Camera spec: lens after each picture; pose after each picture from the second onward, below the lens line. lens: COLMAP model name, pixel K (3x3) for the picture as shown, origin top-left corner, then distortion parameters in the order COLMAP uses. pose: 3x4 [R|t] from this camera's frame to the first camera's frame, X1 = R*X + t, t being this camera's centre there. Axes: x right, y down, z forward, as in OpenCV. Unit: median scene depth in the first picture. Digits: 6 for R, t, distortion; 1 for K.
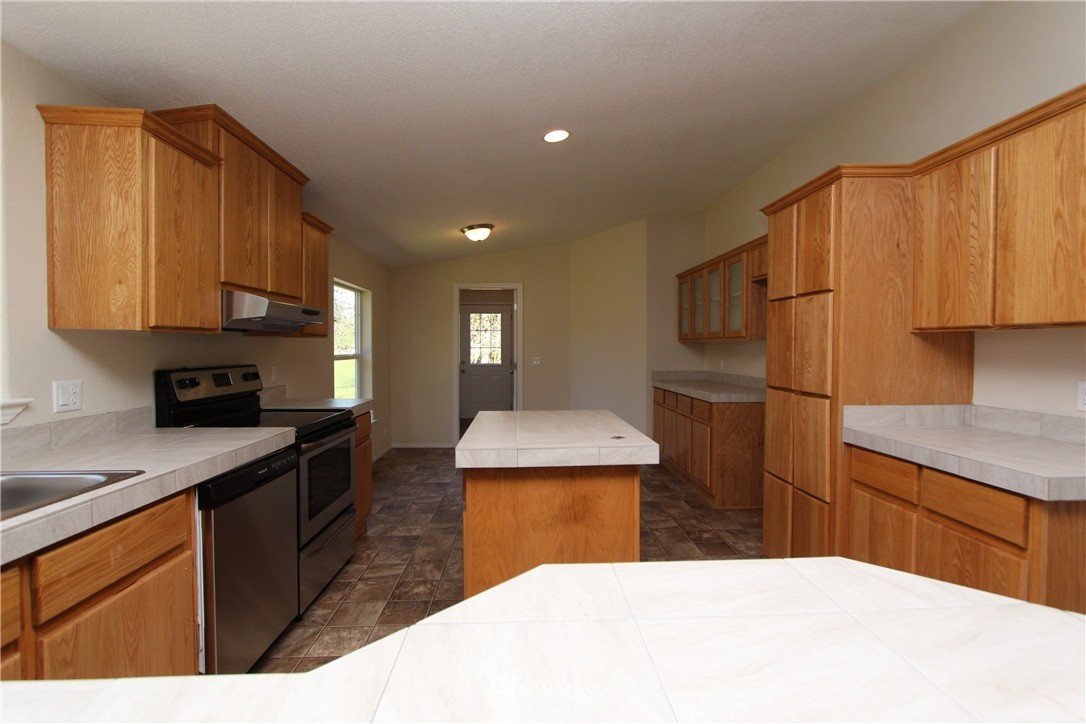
lens RADIAL K [[501.7, 0, 552.3], [0, 501.7, 357.5], [0, 0, 1]] dist [-0.019278, 0.000019]
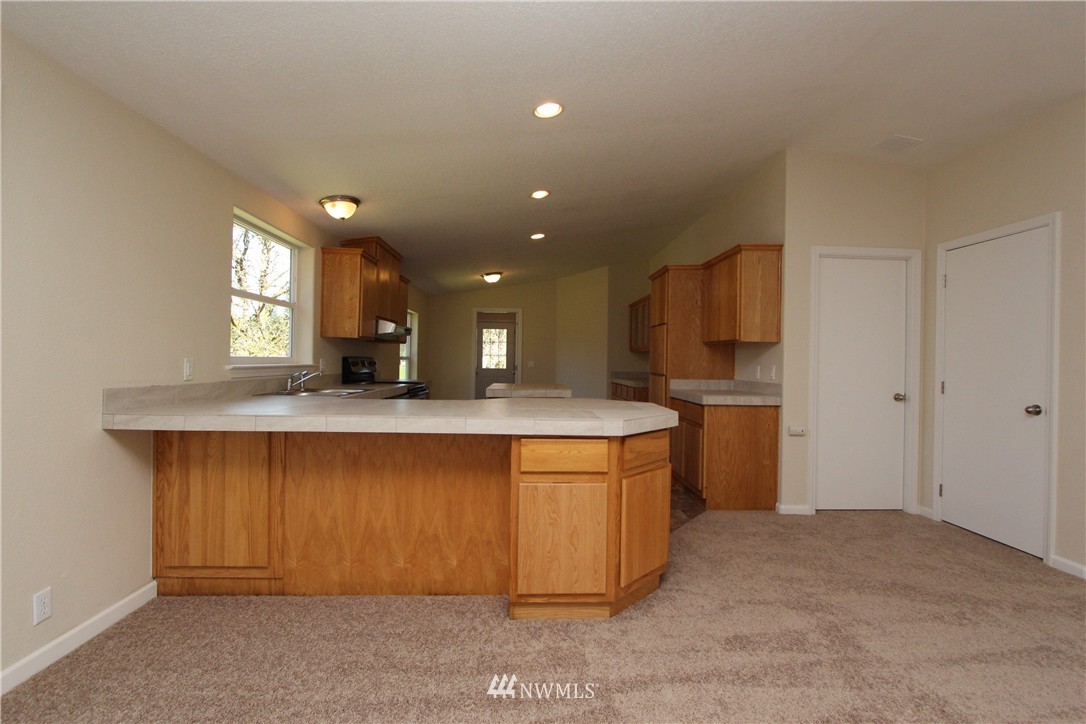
lens RADIAL K [[501.7, 0, 552.3], [0, 501.7, 357.5], [0, 0, 1]] dist [-0.019278, 0.000019]
pose [[0.999835, 0.014668, -0.010707, 0.071730], [-0.014957, 0.999512, -0.027406, 0.044303], [0.010300, 0.027561, 0.999567, -0.685676]]
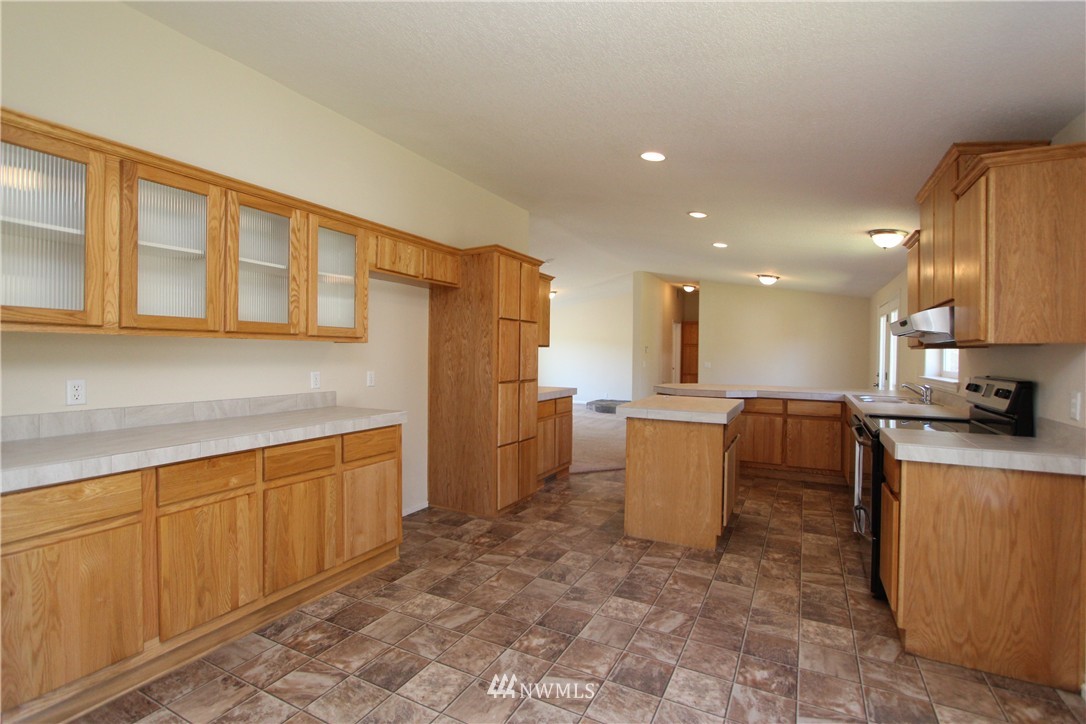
lens RADIAL K [[501.7, 0, 552.3], [0, 501.7, 357.5], [0, 0, 1]] dist [-0.019278, 0.000019]
pose [[-0.864182, -0.011270, 0.503054, -0.297393], [0.001128, 0.999703, 0.024334, -0.032732], [-0.503179, 0.021596, -0.863912, 1.729305]]
